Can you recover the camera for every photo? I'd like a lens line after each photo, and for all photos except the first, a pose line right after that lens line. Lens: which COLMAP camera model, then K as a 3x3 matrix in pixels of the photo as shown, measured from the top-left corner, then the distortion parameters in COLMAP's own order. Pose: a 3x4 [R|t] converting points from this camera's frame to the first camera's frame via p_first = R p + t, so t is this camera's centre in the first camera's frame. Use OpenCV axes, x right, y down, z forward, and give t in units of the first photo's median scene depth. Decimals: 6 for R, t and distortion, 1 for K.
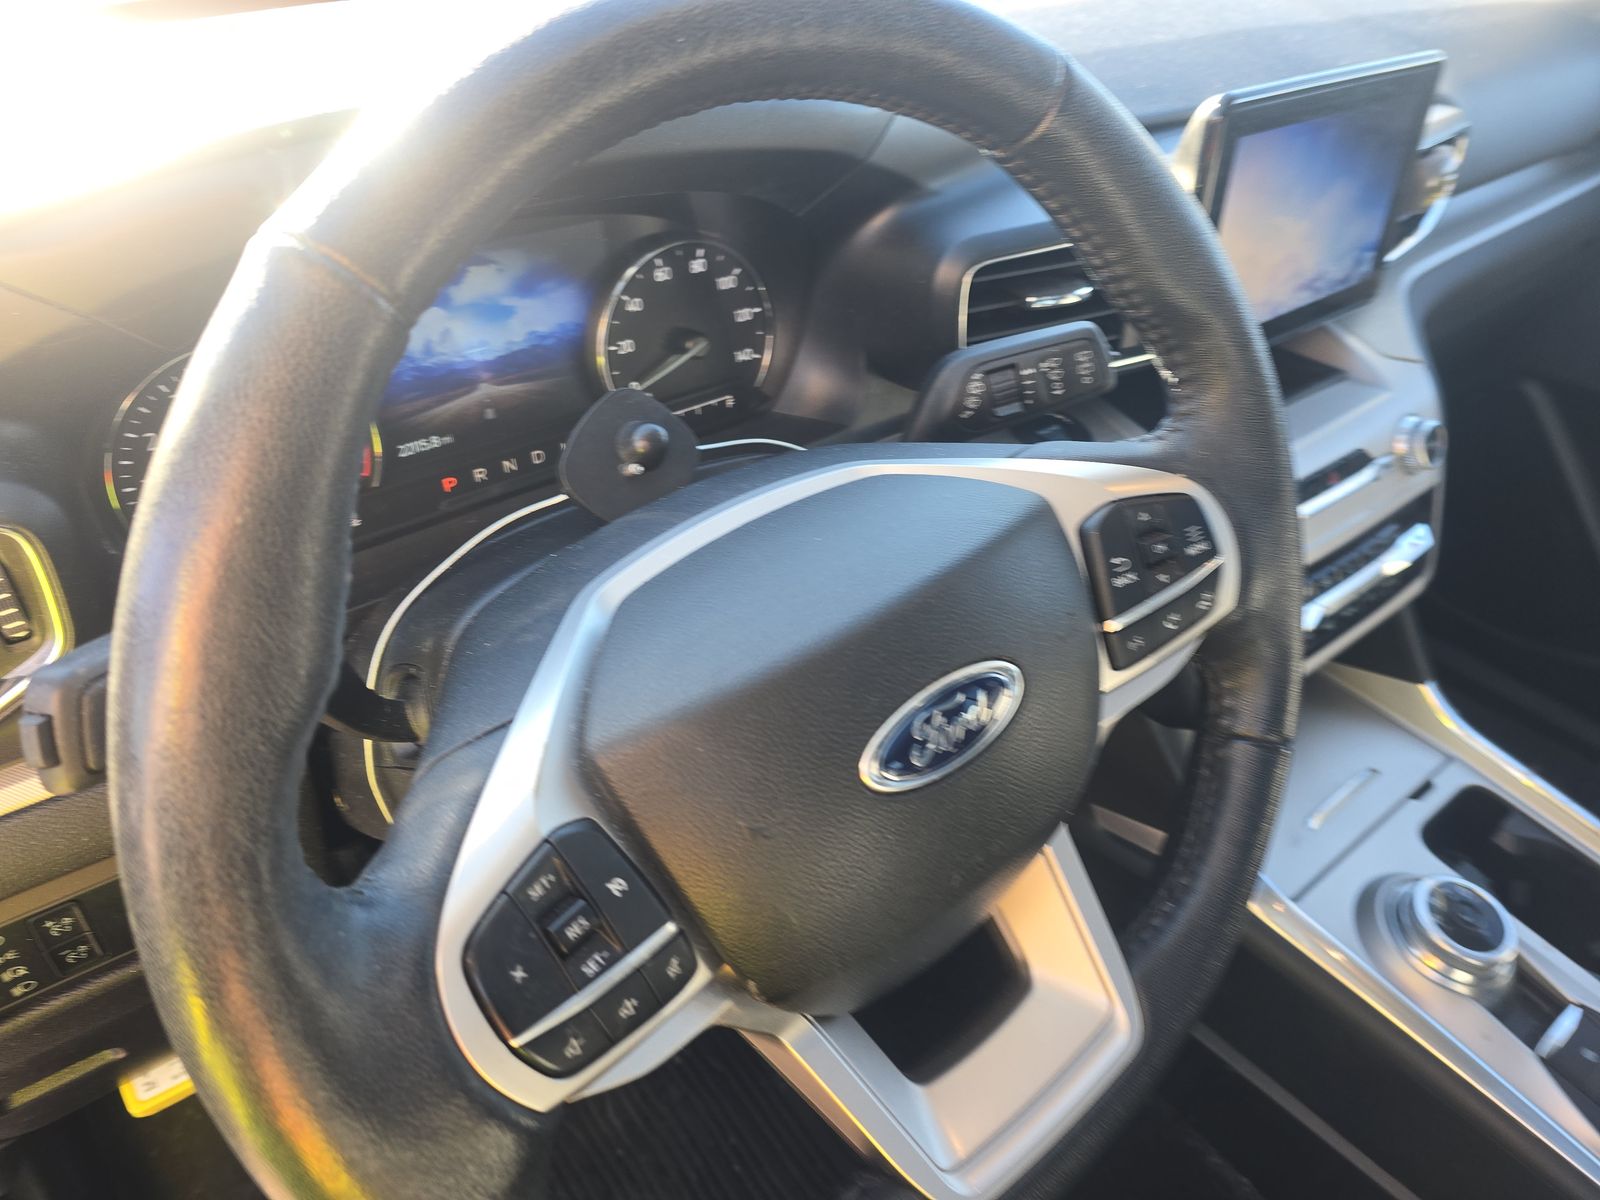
lens RADIAL K [[1090.9, 0, 783.2], [0, 1090.9, 601.1], [0, 0, 1]] dist [0.034766, -0.023958]
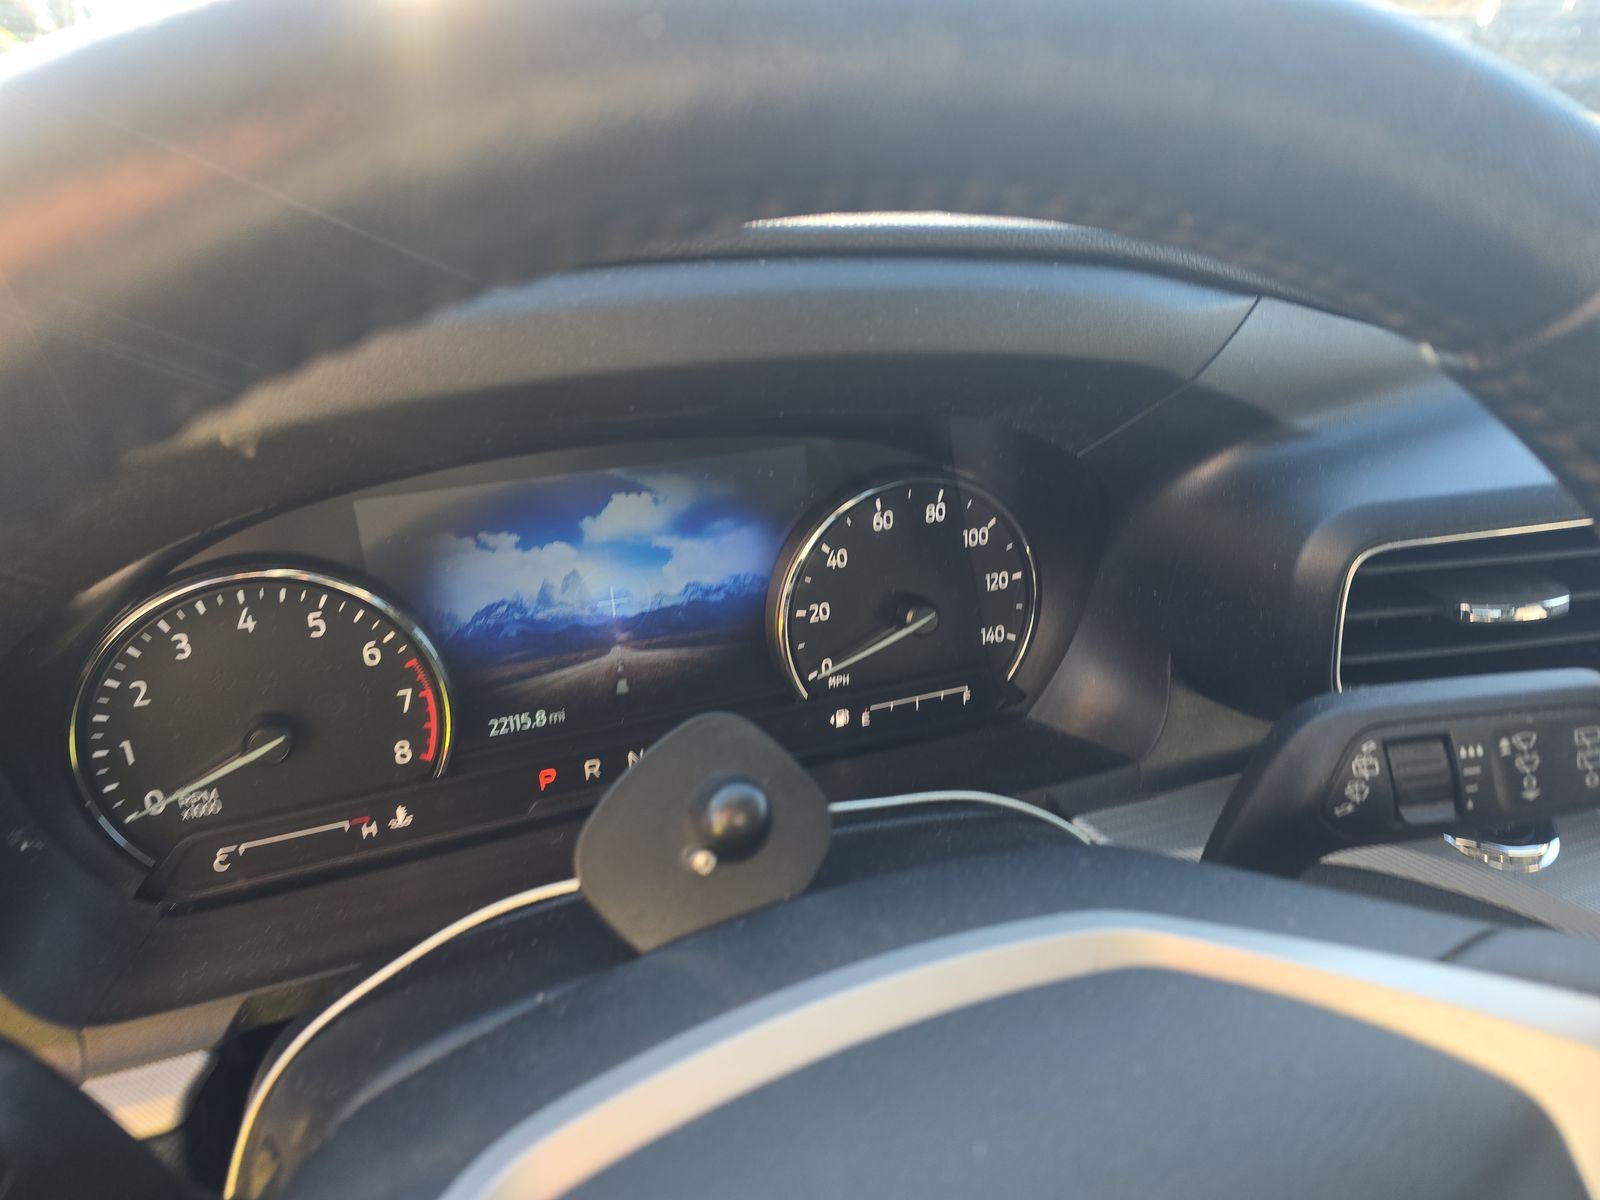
lens RADIAL K [[1090.9, 0, 799.9], [0, 1090.9, 587.7], [0, 0, 1]] dist [0.034766, -0.023958]
pose [[0.956835, 0.094816, -0.274732, 0.040665], [-0.148352, 0.972202, -0.181150, -0.123177], [0.249919, 0.214088, 0.944302, 0.333676]]
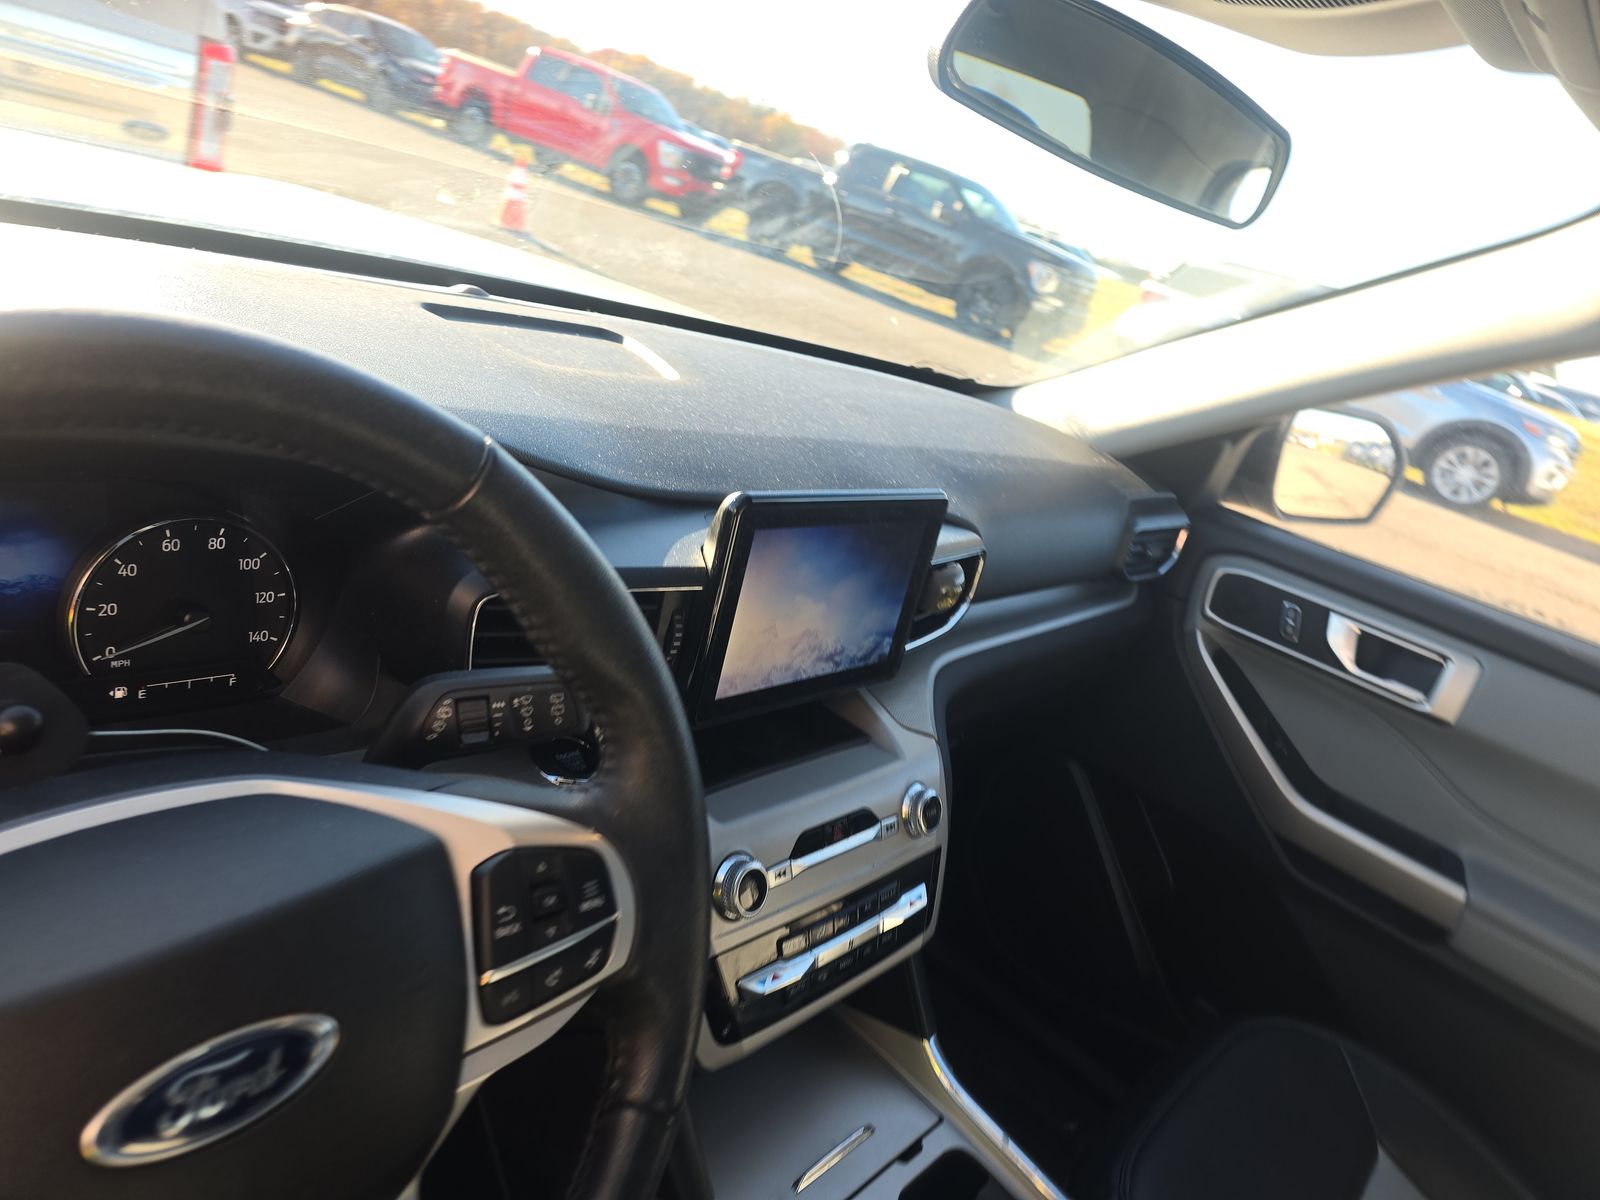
lens RADIAL K [[1090.9, 0, 802.4], [0, 1090.9, 587.7], [0, 0, 1]] dist [0.034766, -0.023958]
pose [[0.949328, 0.176877, 0.259789, 0.183471], [-0.100888, 0.954359, -0.281106, -0.046590], [-0.297653, 0.240652, 0.923845, -0.063664]]
